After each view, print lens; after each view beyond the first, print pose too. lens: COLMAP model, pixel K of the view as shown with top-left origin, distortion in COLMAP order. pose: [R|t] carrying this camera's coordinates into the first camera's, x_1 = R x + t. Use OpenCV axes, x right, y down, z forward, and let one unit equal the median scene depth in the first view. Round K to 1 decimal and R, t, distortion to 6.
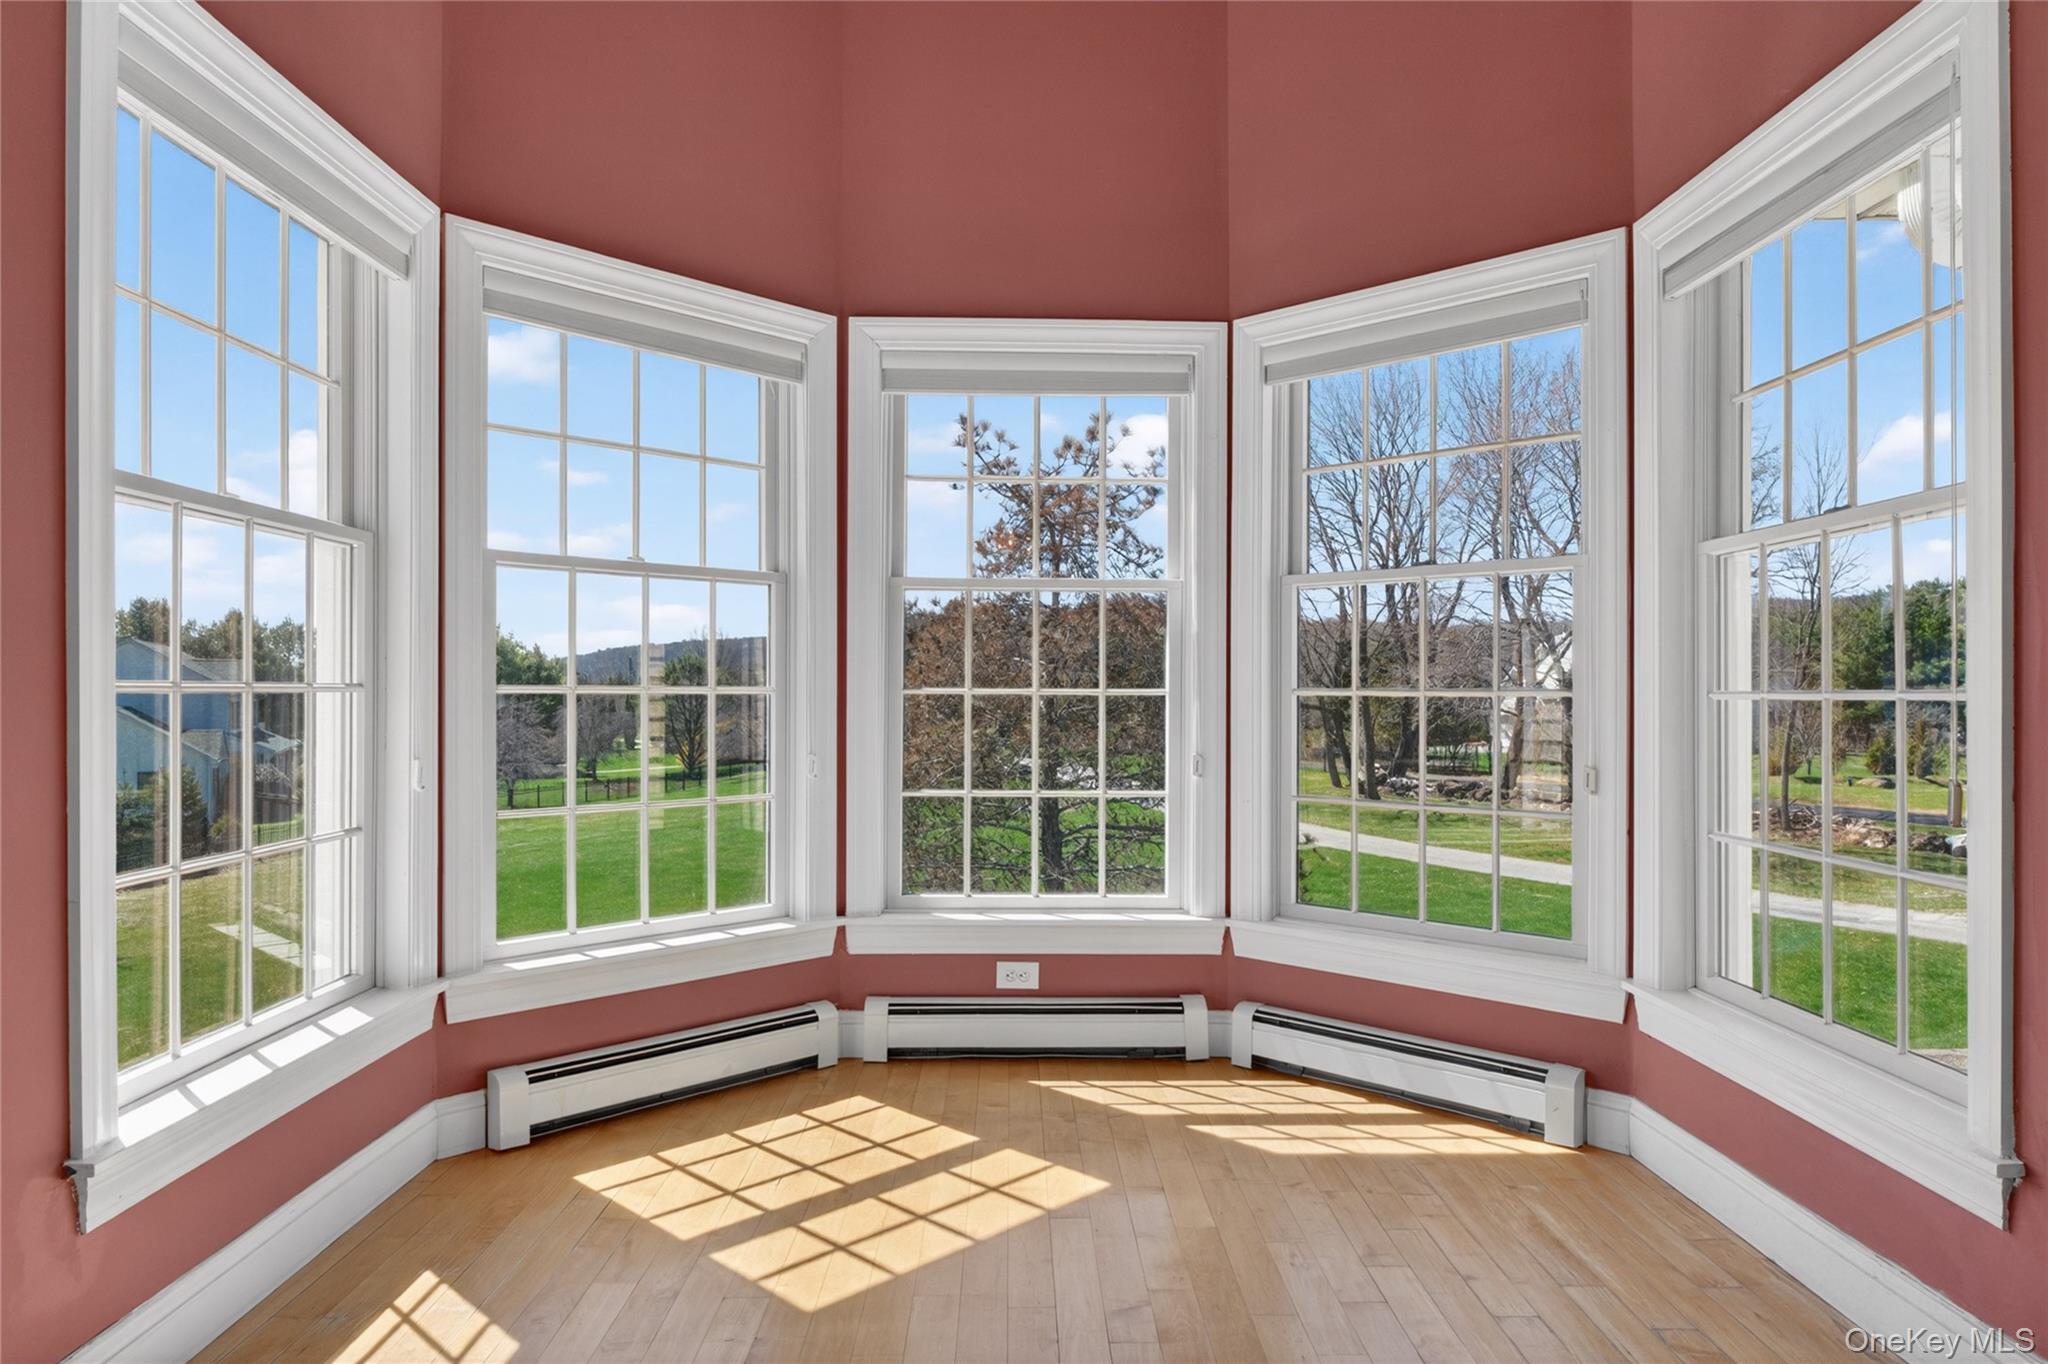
lens RADIAL K [[1247.6, 0, 1024.0], [0, 1247.6, 682.0], [0, 0, 1]] dist [-0.004492, -0.034997]
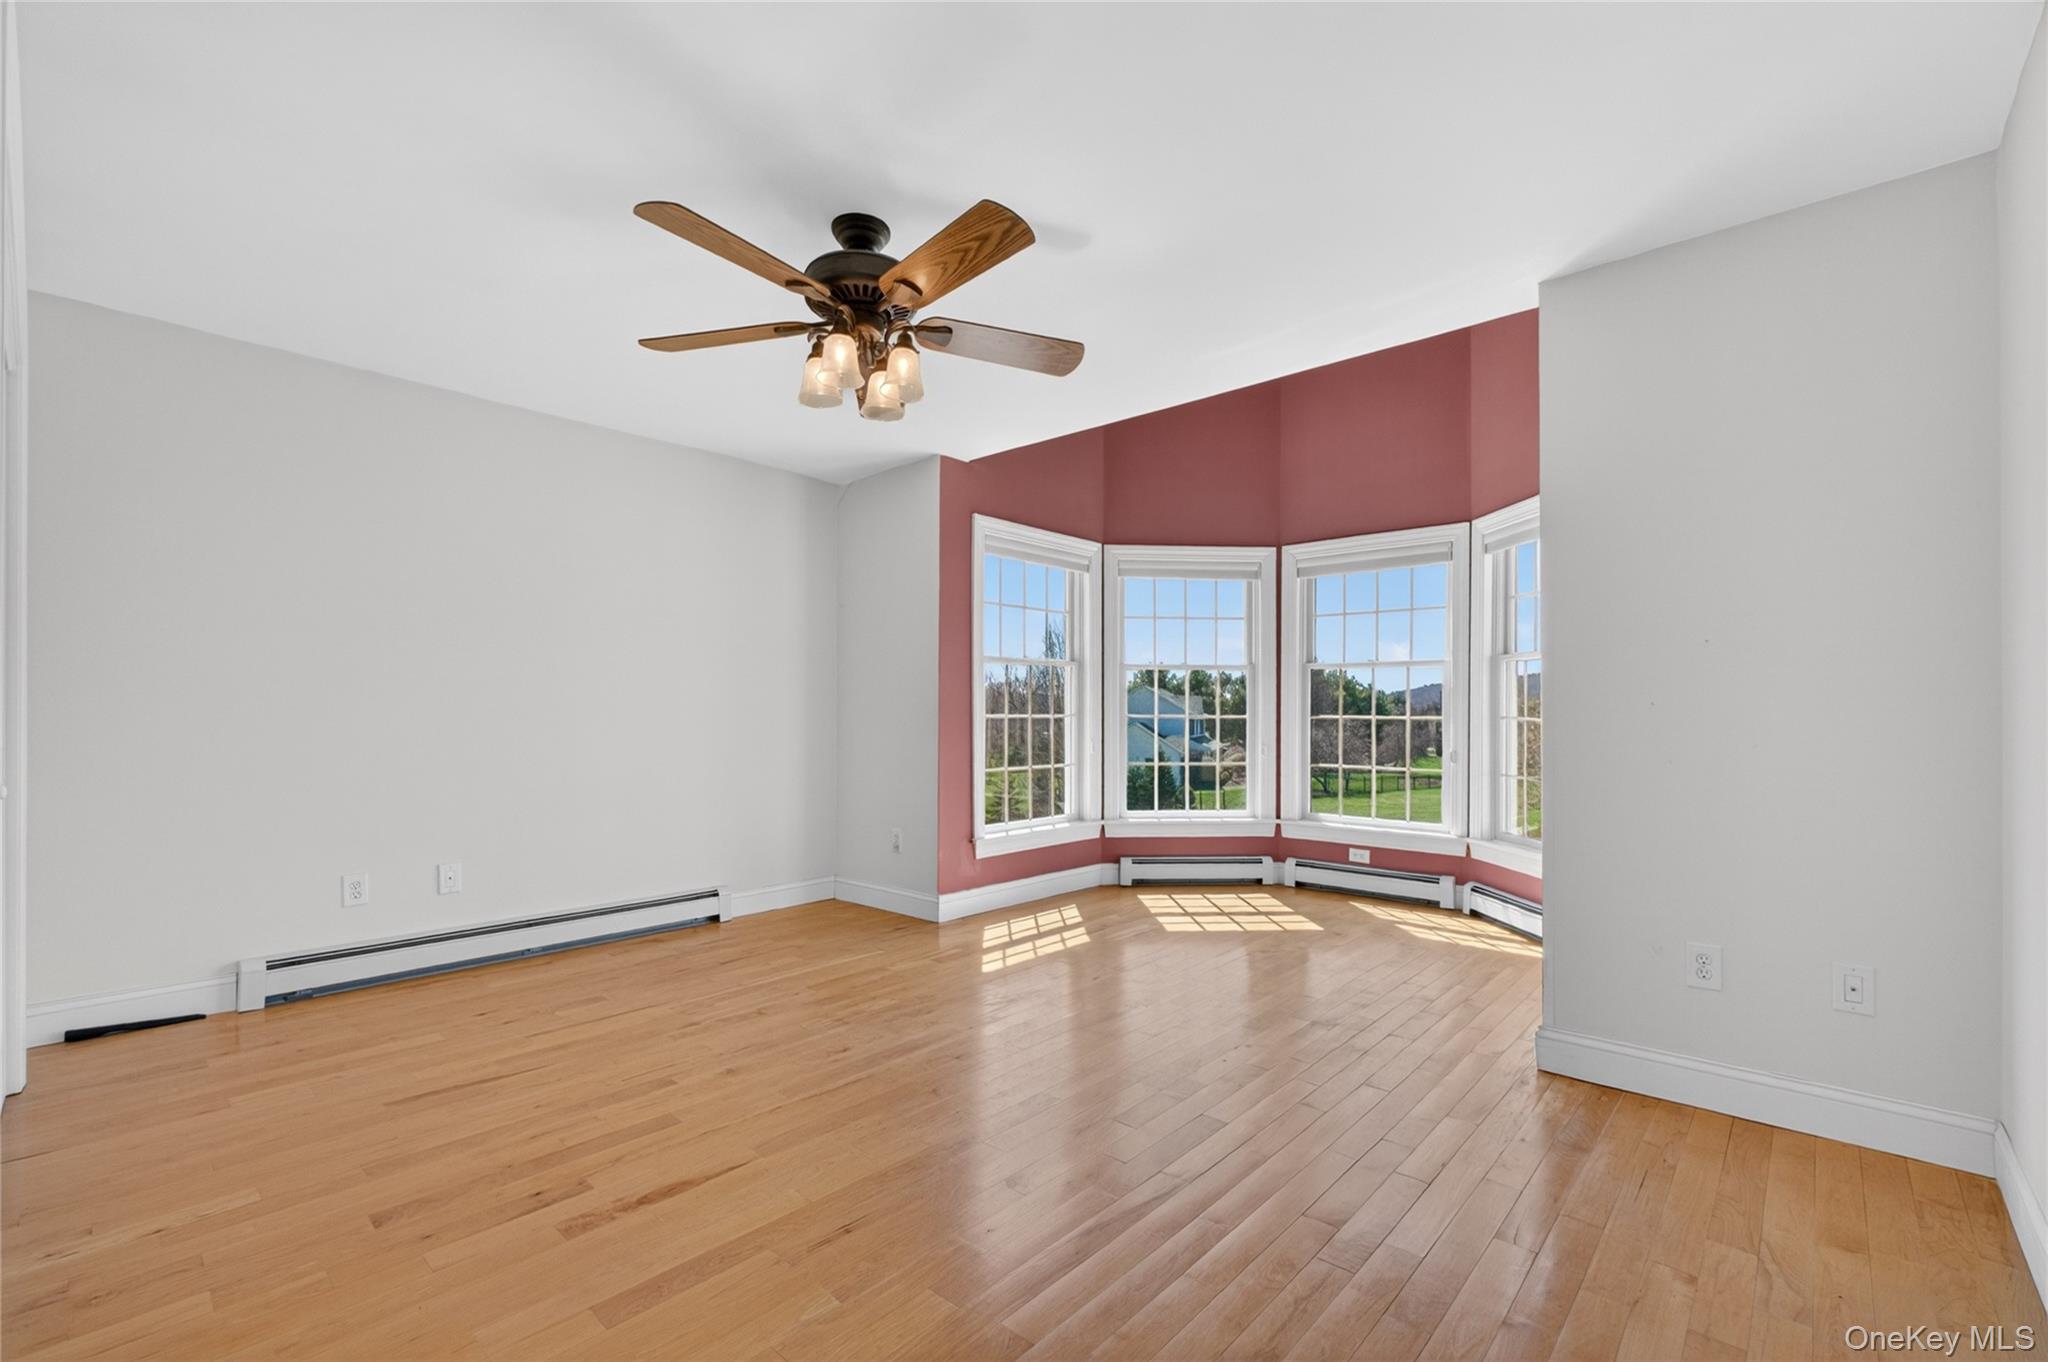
lens RADIAL K [[859.8, 0, 1032.4], [0, 859.8, 683.3], [0, 0, 1]] dist [0.001008, 0.000049]
pose [[0.731556, -0.024979, -0.681324, 0.641533], [0.004606, 0.999487, -0.031699, -0.006795], [0.681766, 0.020051, 0.731295, -0.457984]]
